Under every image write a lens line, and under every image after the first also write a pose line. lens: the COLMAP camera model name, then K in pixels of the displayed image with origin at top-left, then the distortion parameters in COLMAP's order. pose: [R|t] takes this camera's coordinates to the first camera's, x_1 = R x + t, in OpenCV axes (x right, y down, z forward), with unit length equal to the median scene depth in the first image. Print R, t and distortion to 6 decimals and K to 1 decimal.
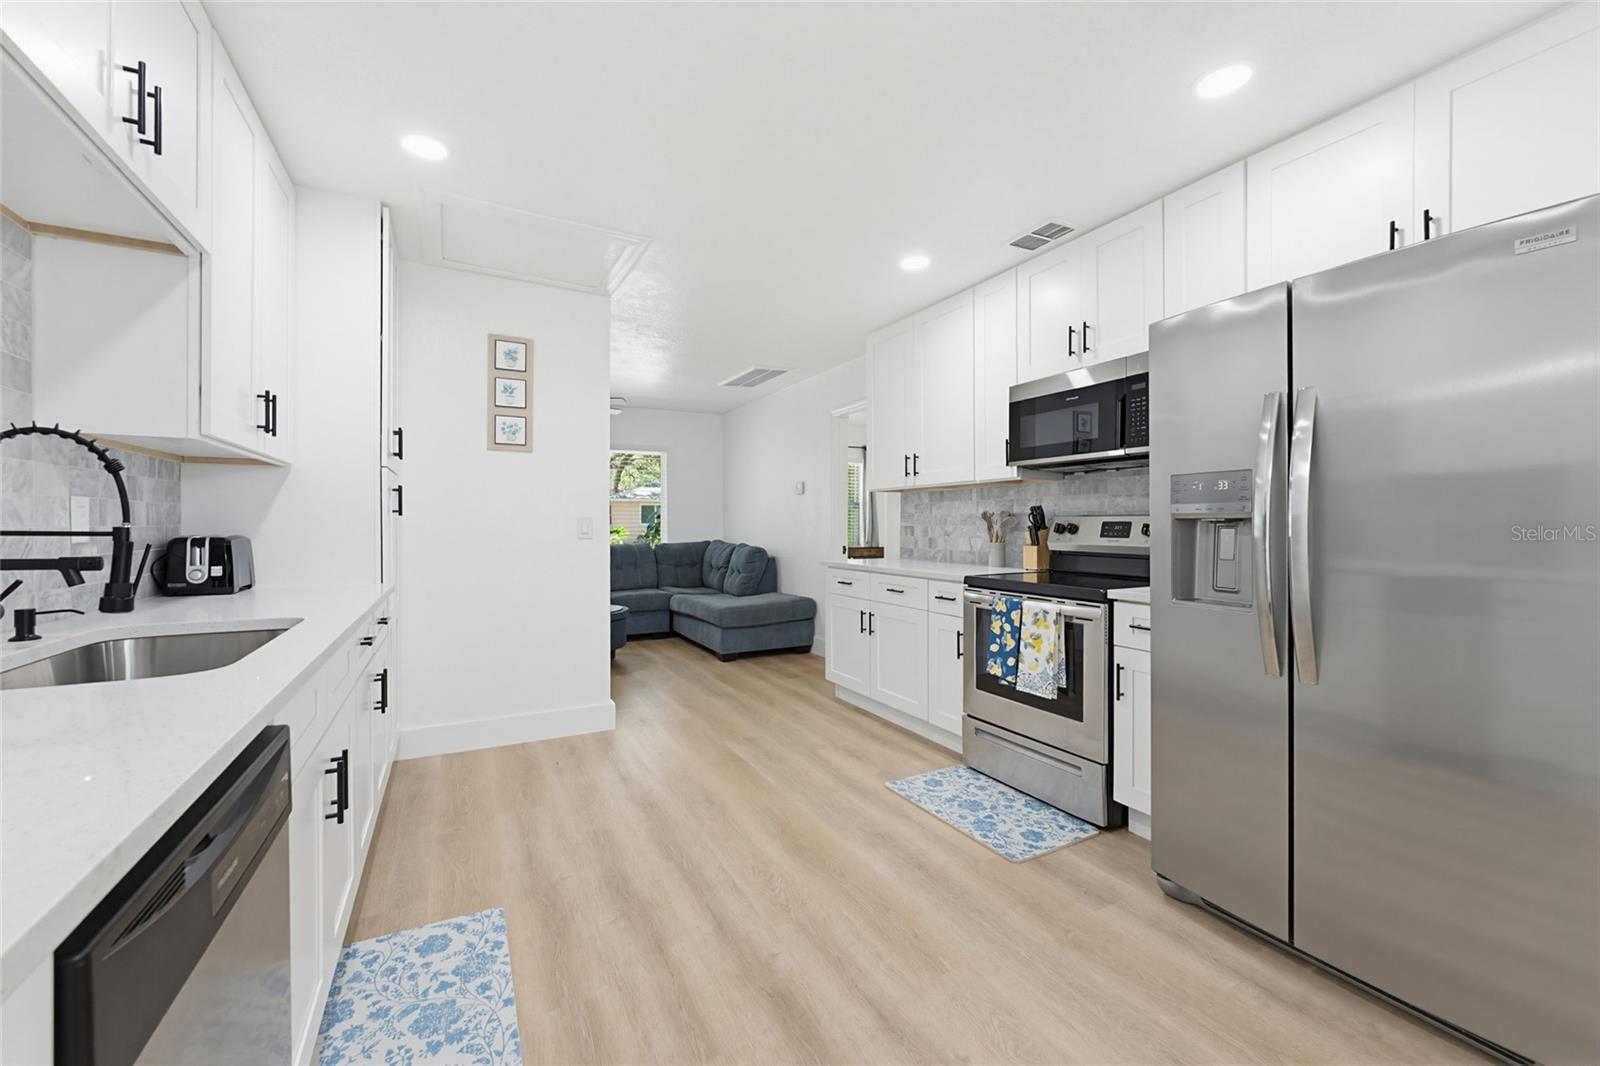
lens RADIAL K [[652.3, 0, 791.7], [0, 652.3, 524.5], [0, 0, 1]] dist [-0.002458, 0.000032]
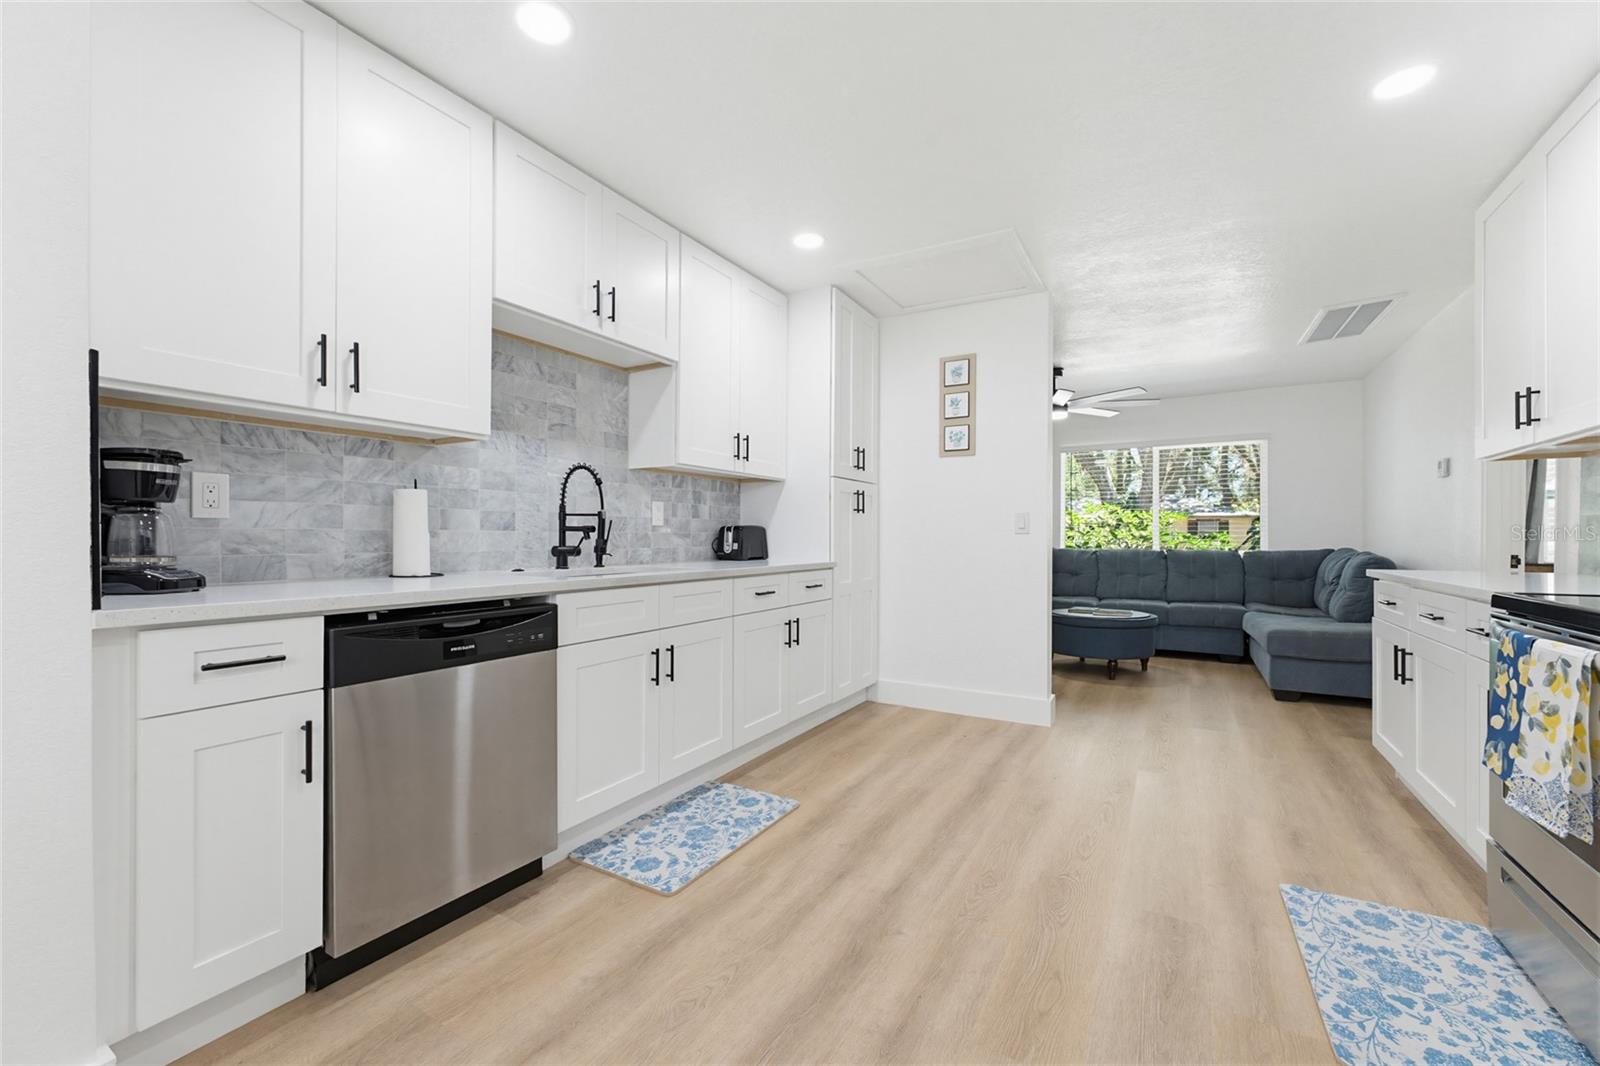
lens RADIAL K [[632.7, 0, 797.8], [0, 632.7, 532.8], [0, 0, 1]] dist [-0.003252, 0.000436]
pose [[0.528060, -0.002603, -0.849203, 0.465989], [-0.004761, 0.999971, -0.006026, 0.038259], [0.849194, 0.007225, 0.528032, 0.232894]]
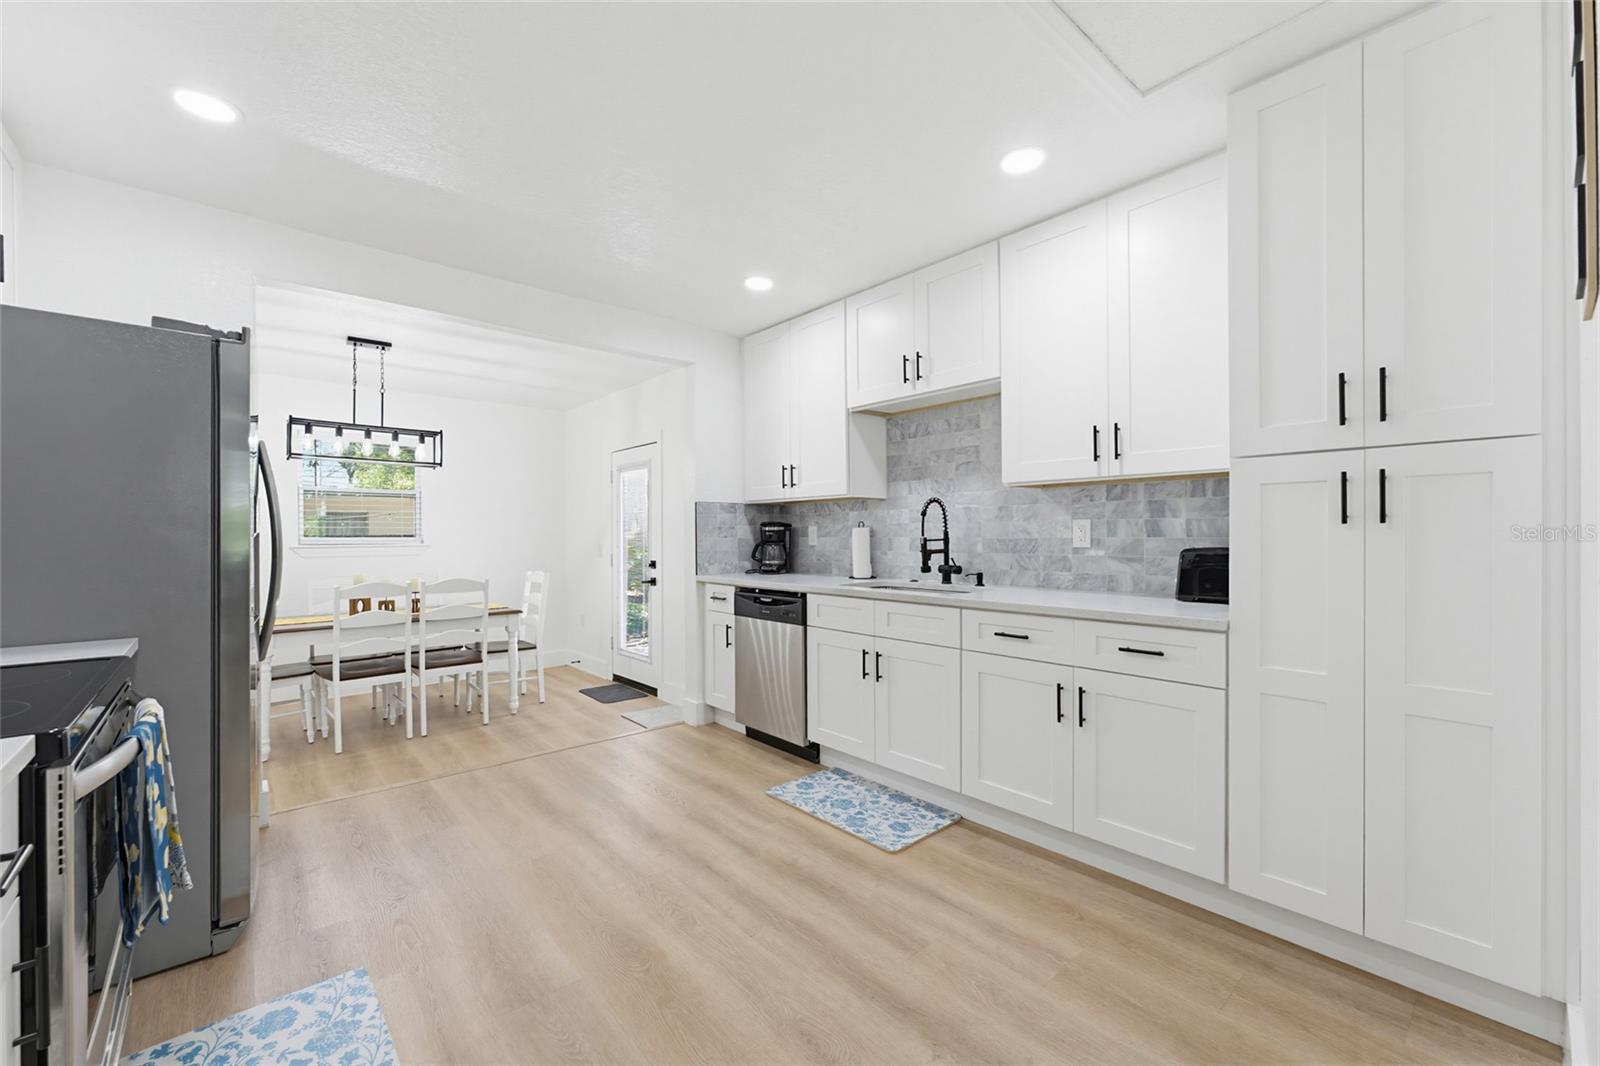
lens RADIAL K [[632.7, 0, 797.8], [0, 632.7, 532.8], [0, 0, 1]] dist [-0.003252, 0.000436]
pose [[-0.967003, 0.007012, -0.254668, 0.018100], [0.007150, 0.999974, 0.000385, -0.009571], [0.254664, -0.001448, -0.967029, 1.541706]]
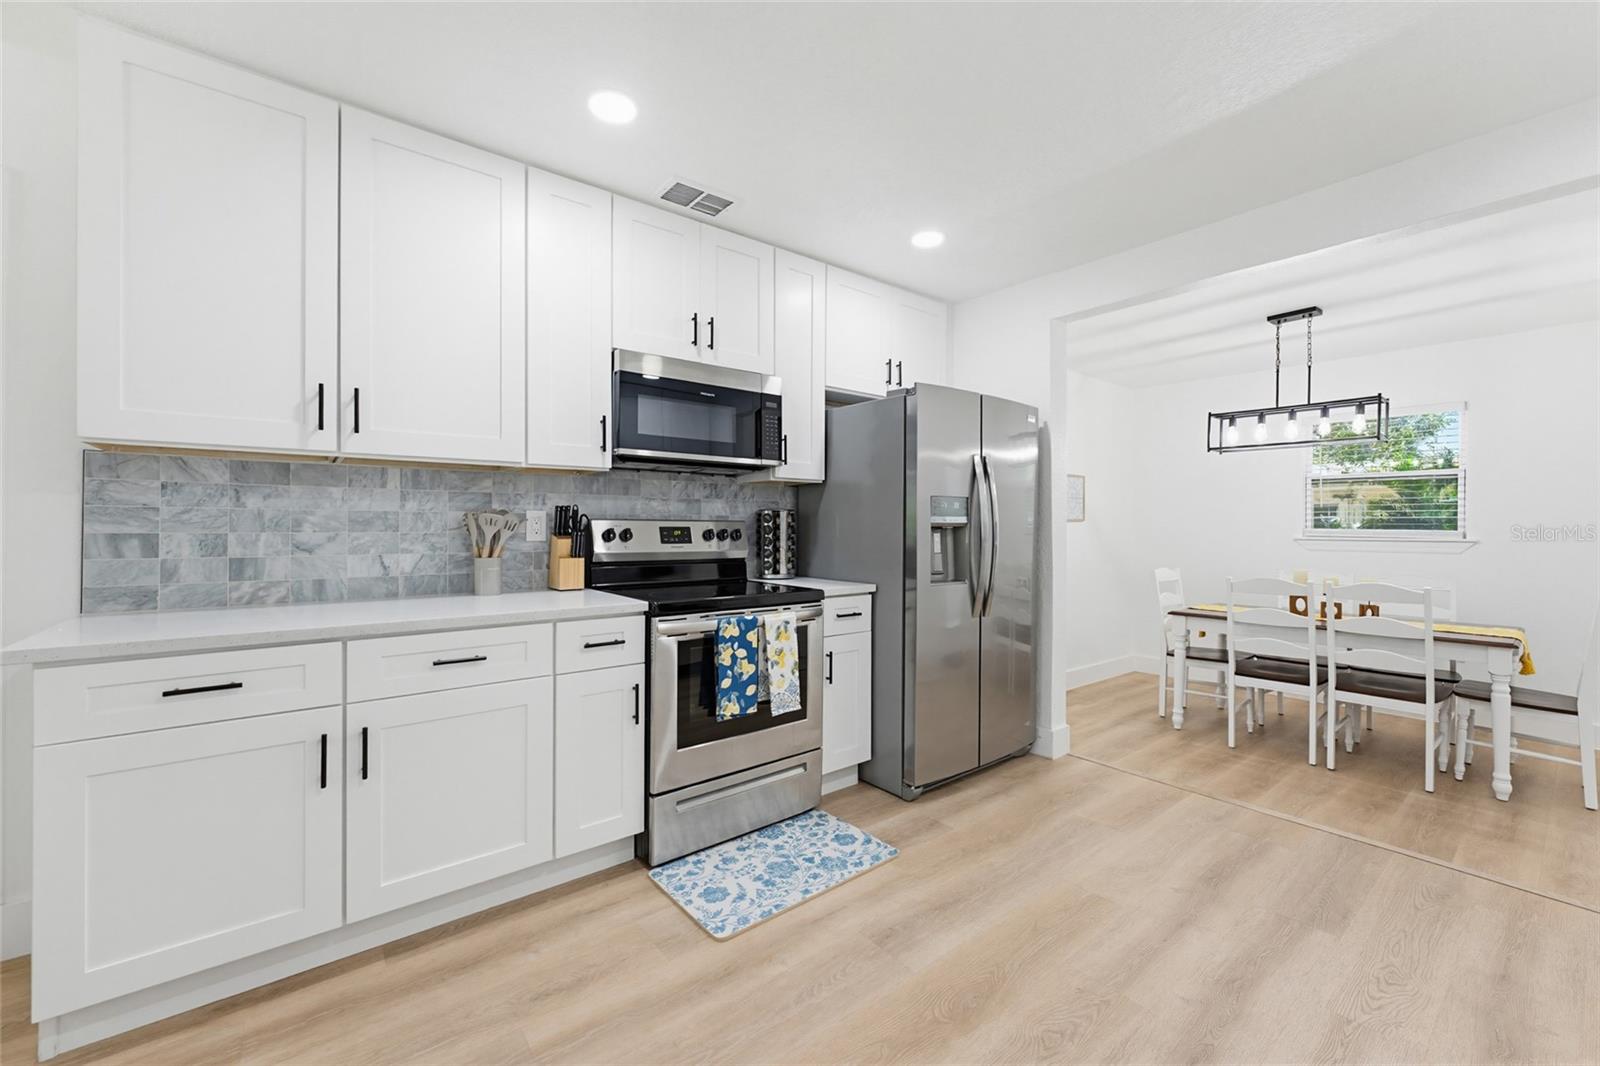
lens RADIAL K [[643.9, 0, 806.2], [0, 643.9, 522.0], [0, 0, 1]] dist [-0.029315, 0.000535]
pose [[-0.212155, 0.001681, 0.977235, -0.519062], [-0.005200, 0.999982, -0.002849, -0.011036], [-0.977222, -0.005686, -0.212143, 1.122161]]
